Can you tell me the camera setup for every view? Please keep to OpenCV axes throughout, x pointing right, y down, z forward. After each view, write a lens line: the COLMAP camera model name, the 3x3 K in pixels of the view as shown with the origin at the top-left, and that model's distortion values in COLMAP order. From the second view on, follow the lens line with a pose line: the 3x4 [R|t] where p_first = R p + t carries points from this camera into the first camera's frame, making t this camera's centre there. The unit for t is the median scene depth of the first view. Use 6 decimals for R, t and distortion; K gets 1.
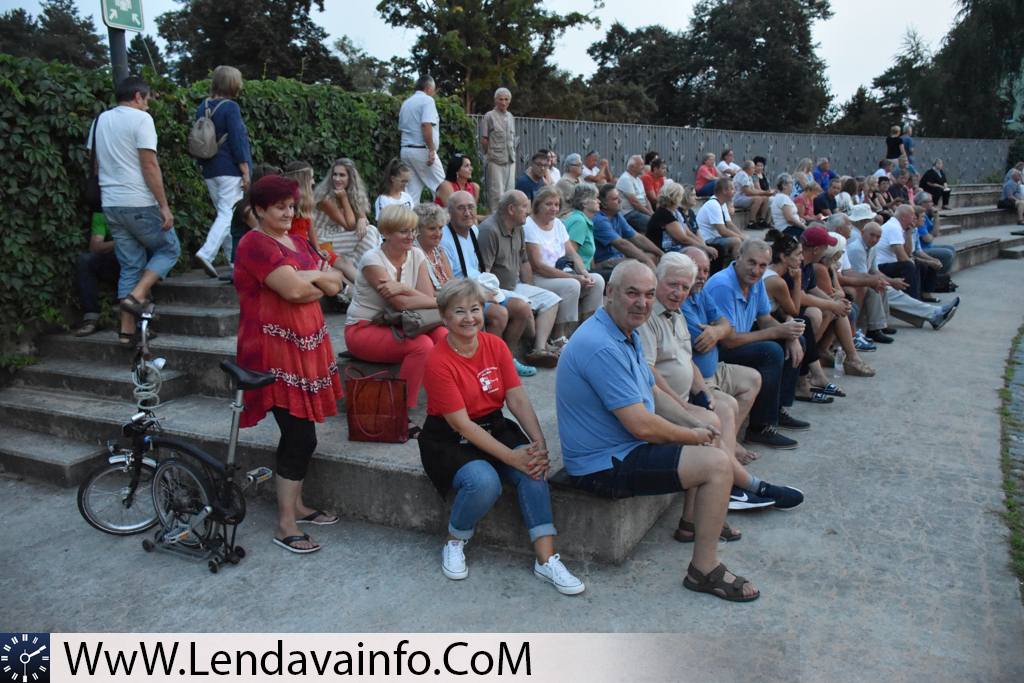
lens RADIAL K [[810.2, 0, 512.0], [0, 810.2, 341.5], [0, 0, 1]] dist [-0.153092, 0.113069]
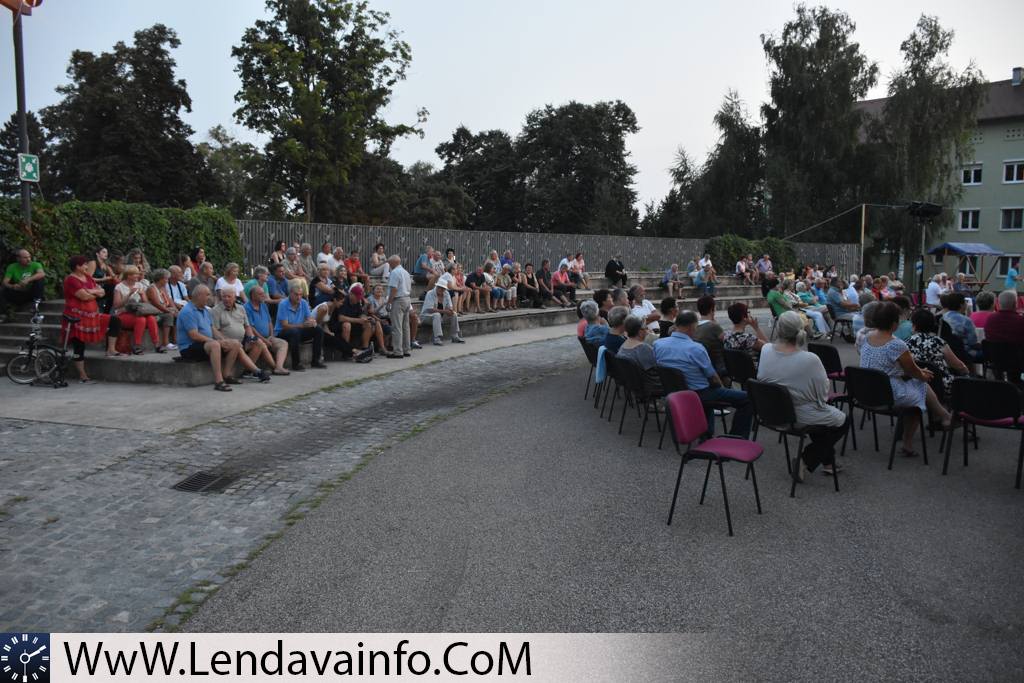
lens RADIAL K [[810.2, 0, 512.0], [0, 810.2, 341.5], [0, 0, 1]] dist [-0.153092, 0.113069]
pose [[0.989936, 0.021523, 0.139868, 0.075115], [-0.007169, 0.994725, -0.102326, 0.034248], [-0.141333, 0.100294, 0.984869, -0.177397]]
